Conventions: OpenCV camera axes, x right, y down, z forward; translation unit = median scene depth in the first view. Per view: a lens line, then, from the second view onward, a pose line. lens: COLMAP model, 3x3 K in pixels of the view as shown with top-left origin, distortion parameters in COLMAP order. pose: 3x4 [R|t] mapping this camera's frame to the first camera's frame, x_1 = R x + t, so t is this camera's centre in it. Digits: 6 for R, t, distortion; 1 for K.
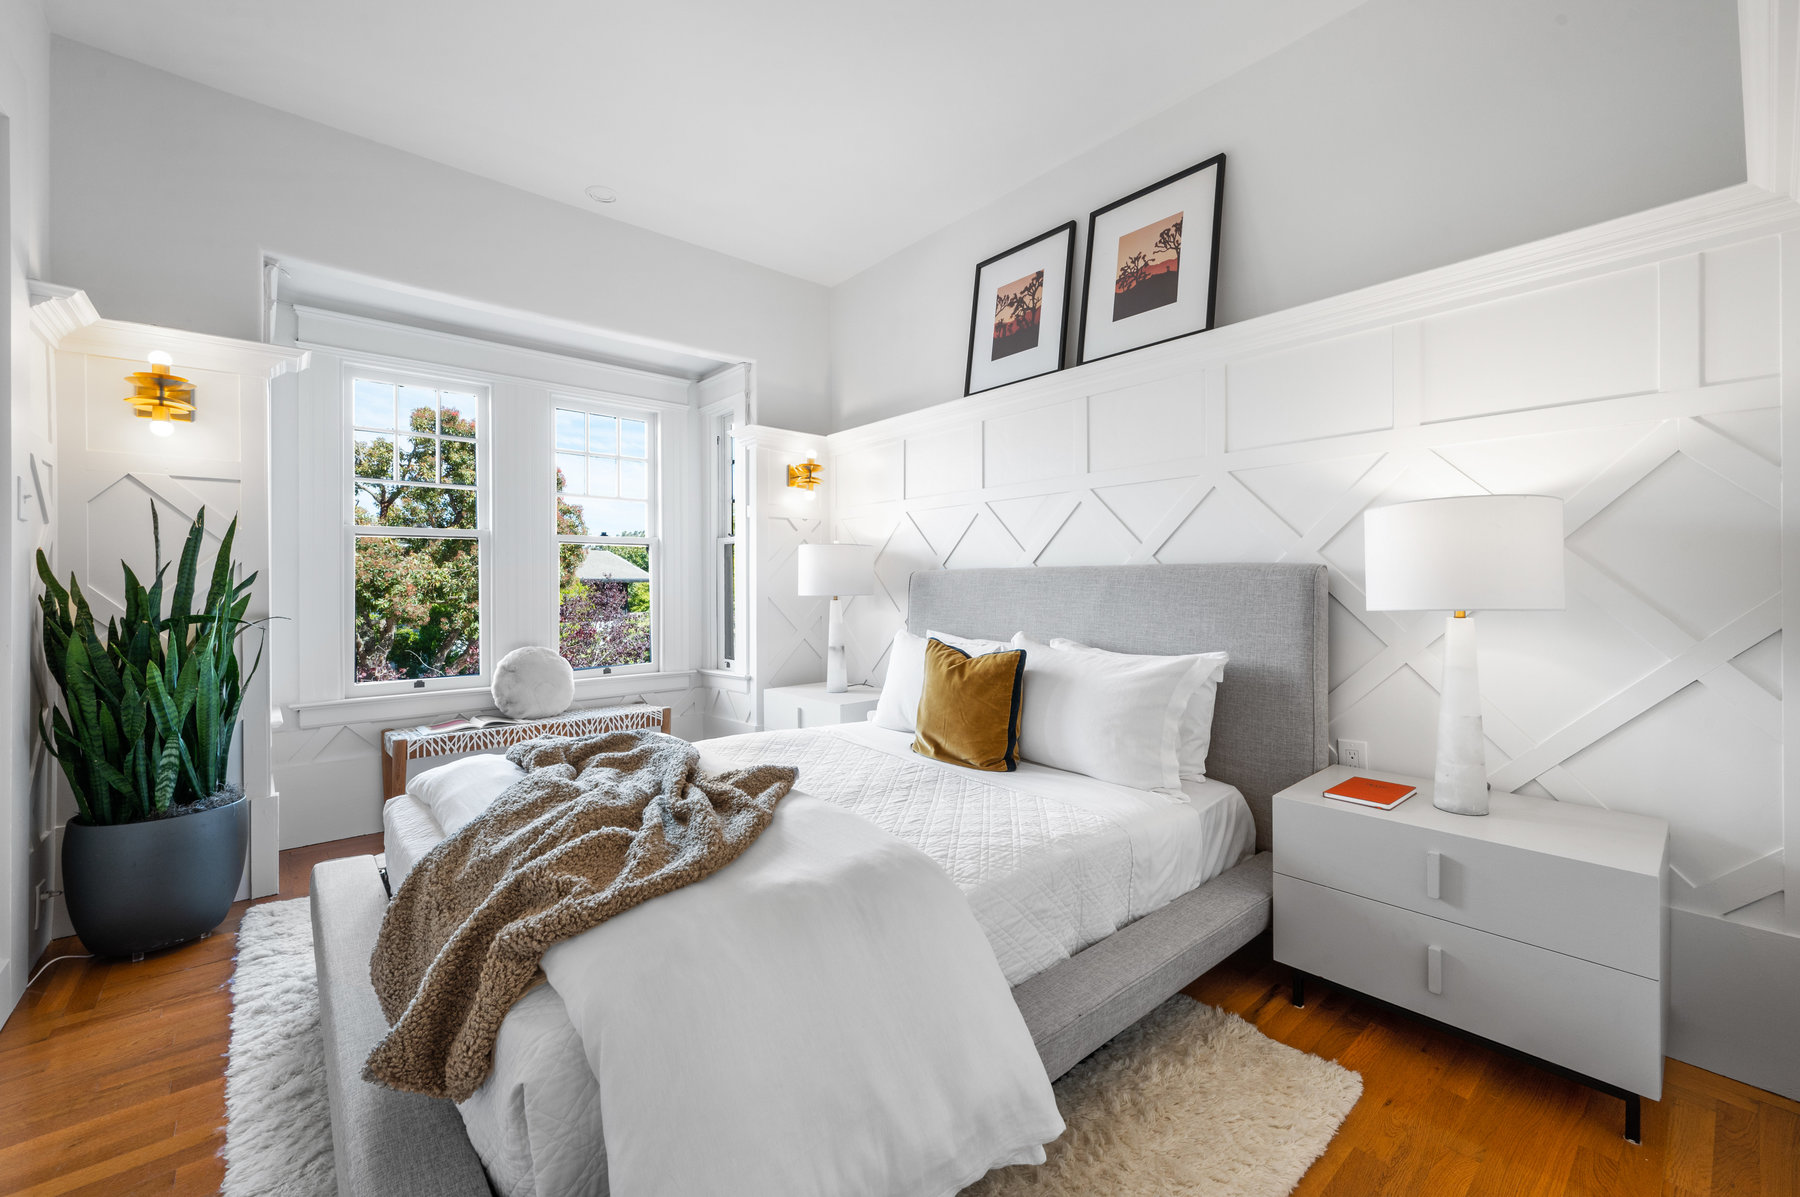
lens RADIAL K [[733.2, 0, 903.7], [0, 733.2, 594.8], [0, 0, 1]] dist [0.001407, -0.000068]
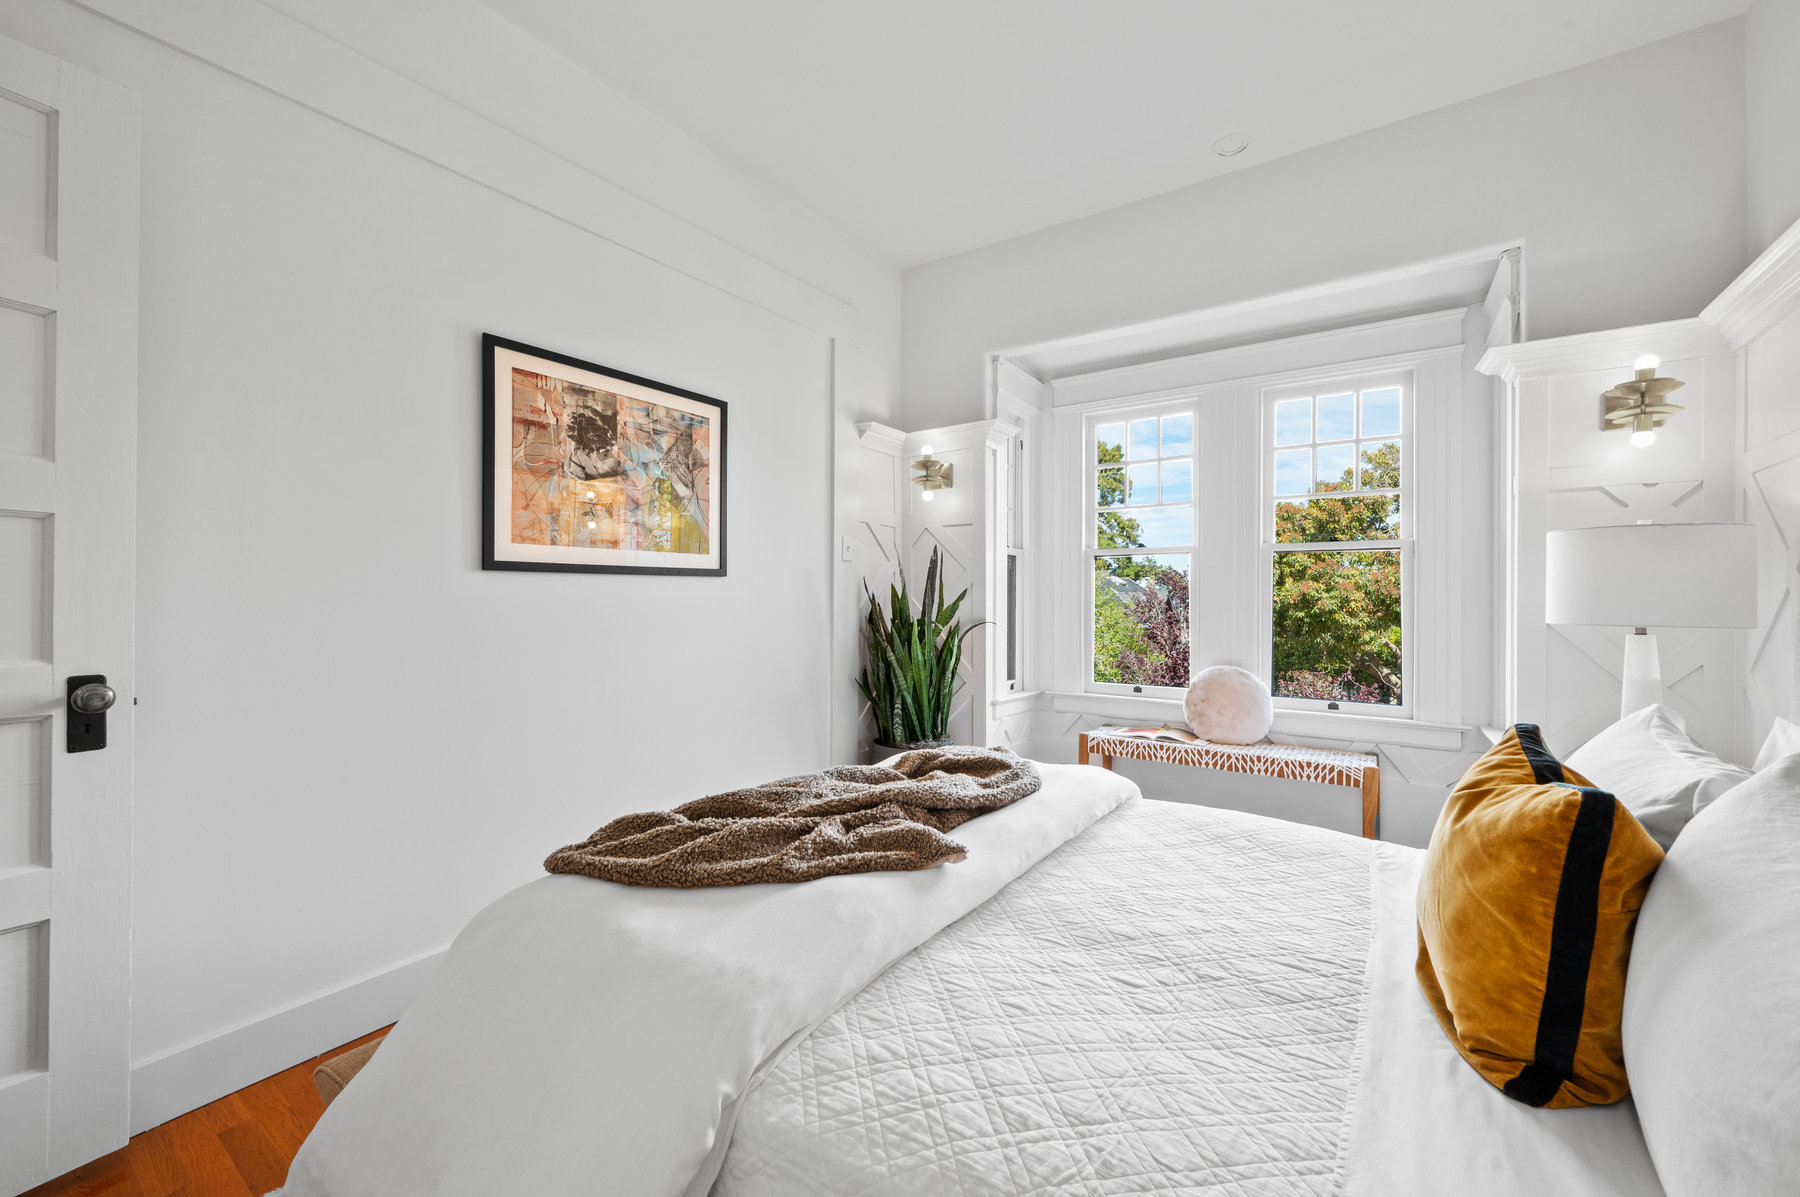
lens RADIAL K [[708.7, 0, 902.9], [0, 708.7, 602.8], [0, 0, 1]] dist [0.000167, 0.000173]
pose [[0.250026, 0.013098, -0.968150, 0.292572], [-0.019940, 0.999766, 0.008376, -0.010207], [0.968034, 0.017210, 0.250229, 0.414151]]
